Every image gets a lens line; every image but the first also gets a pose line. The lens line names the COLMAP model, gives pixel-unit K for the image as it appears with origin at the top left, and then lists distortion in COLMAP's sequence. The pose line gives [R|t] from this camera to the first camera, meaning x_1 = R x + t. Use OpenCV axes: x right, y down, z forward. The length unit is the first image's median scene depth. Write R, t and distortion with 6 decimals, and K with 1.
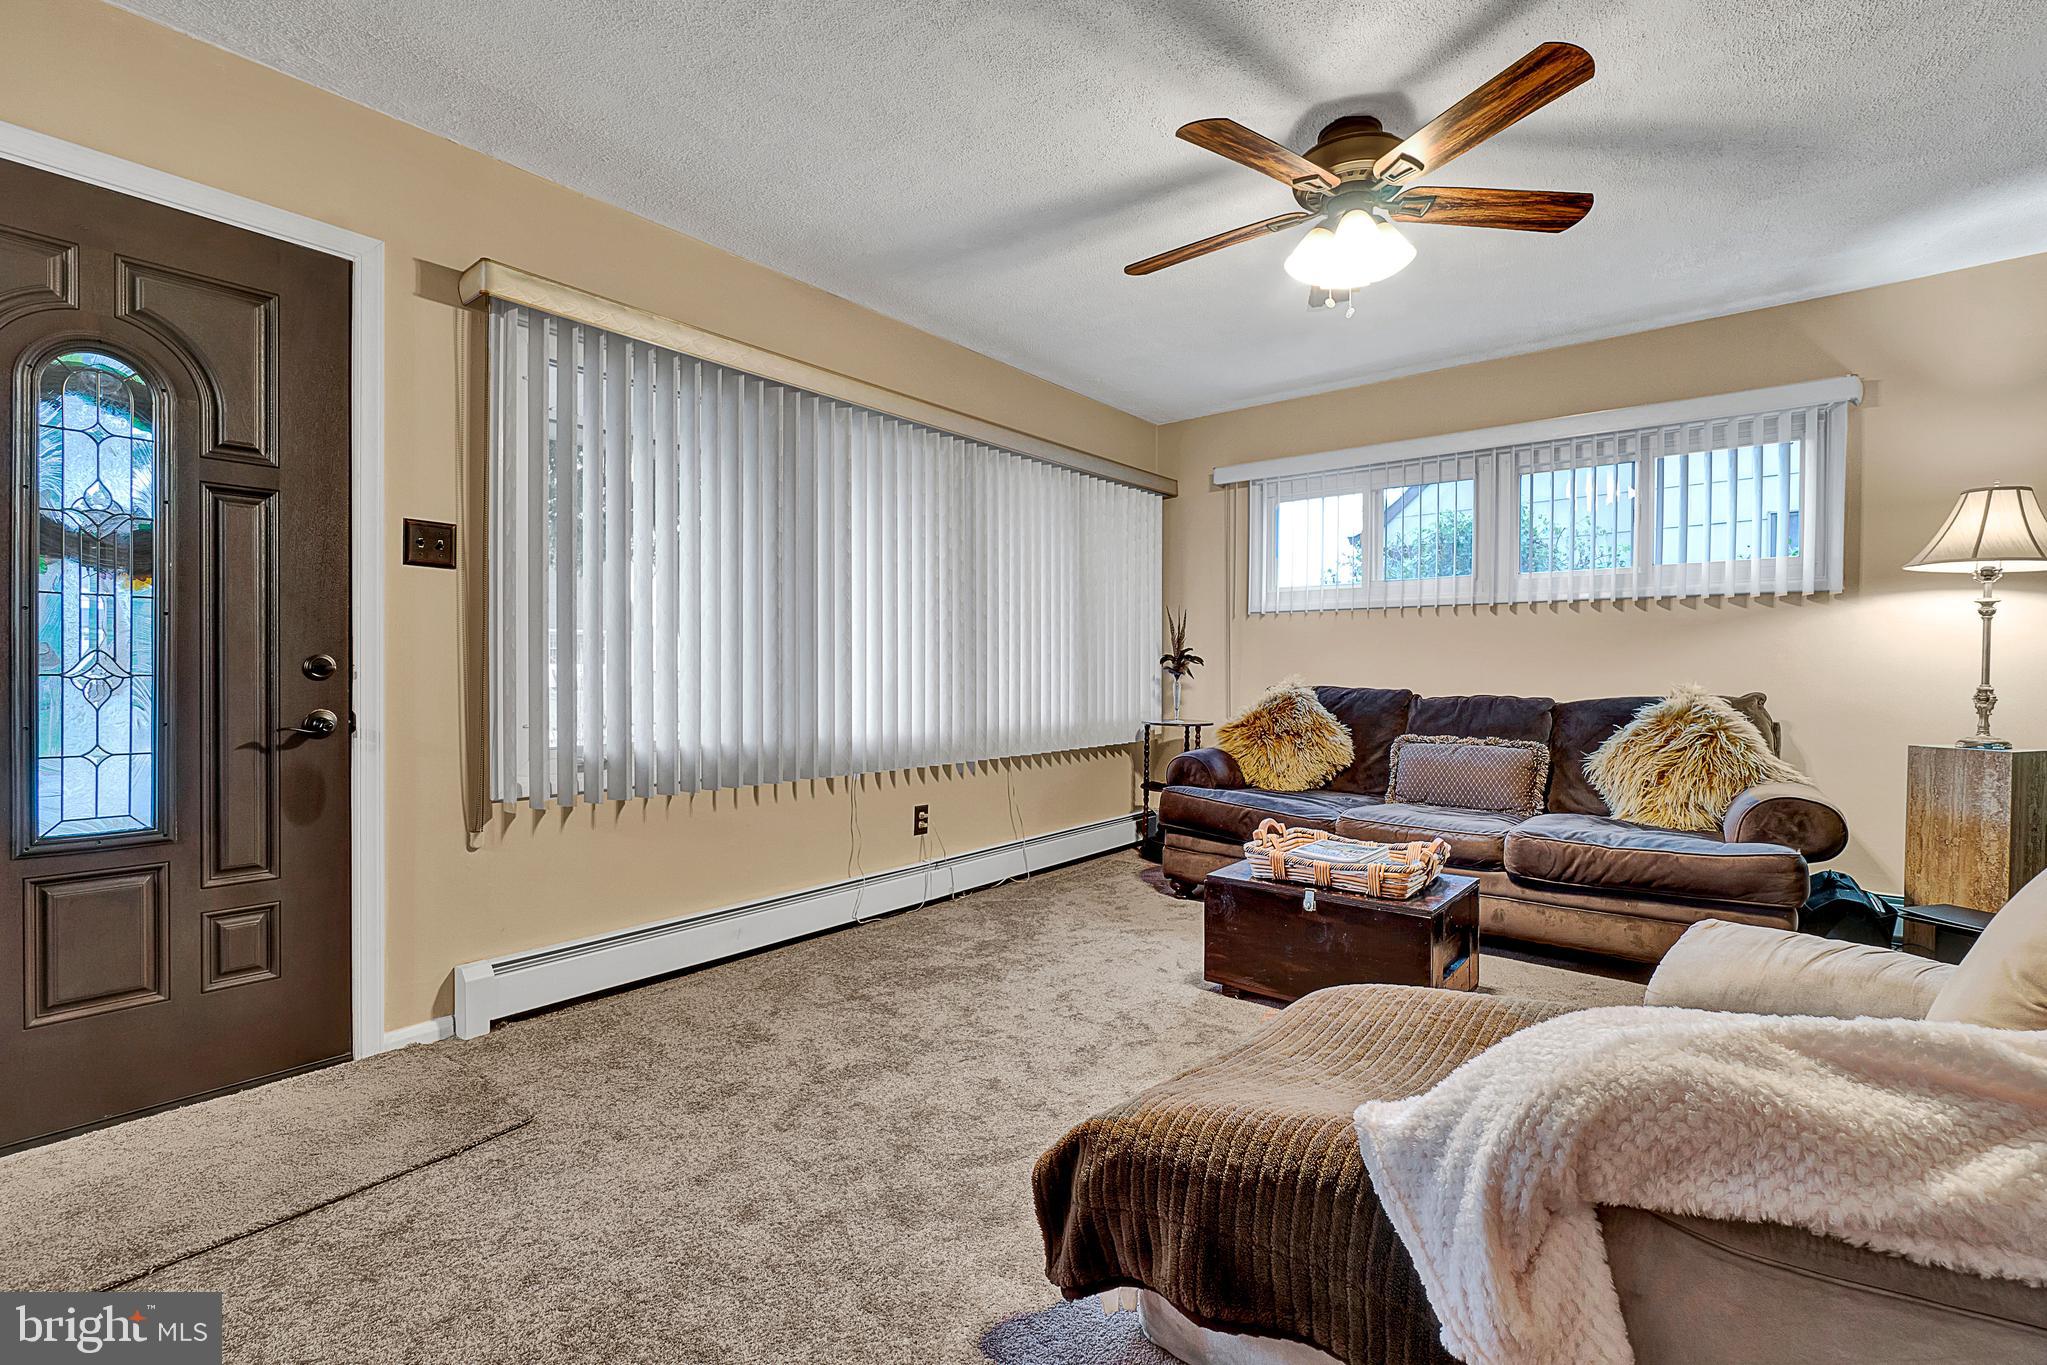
lens RADIAL K [[934.1, 0, 1016.1], [0, 934.1, 673.2], [0, 0, 1]] dist [0.004307, 0.000465]
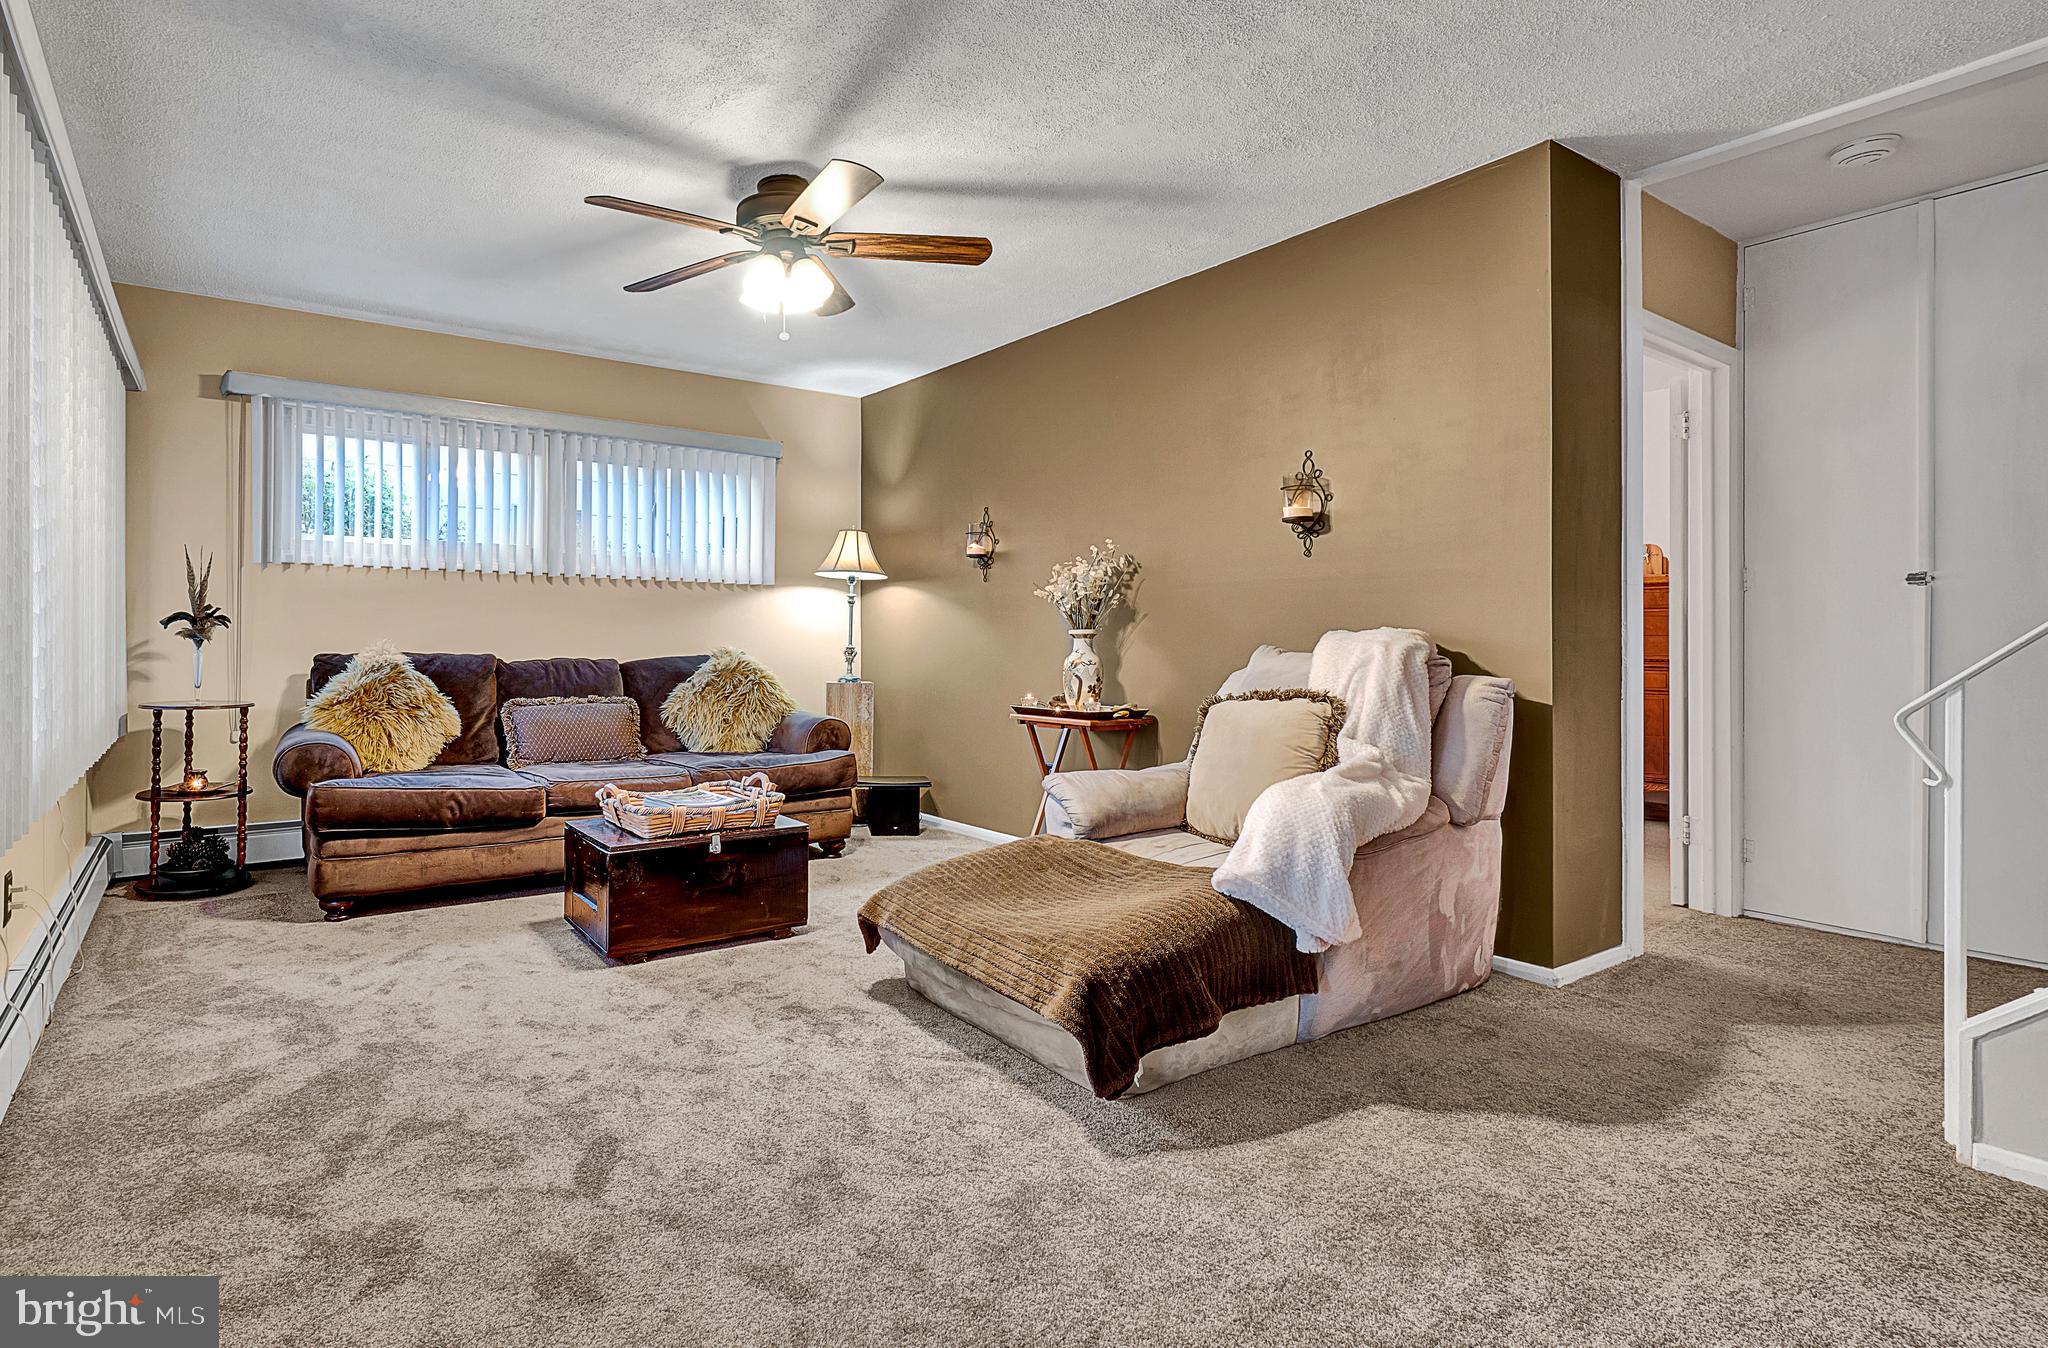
lens RADIAL K [[968.6, 0, 894.5], [0, 968.6, 631.7], [0, 0, 1]] dist [-0.005898, -0.000713]
pose [[0.302843, 0.006877, 0.953016, -0.550476], [0.000603, 0.999972, -0.007408, 0.001098], [-0.953040, 0.002818, 0.302830, 0.349948]]
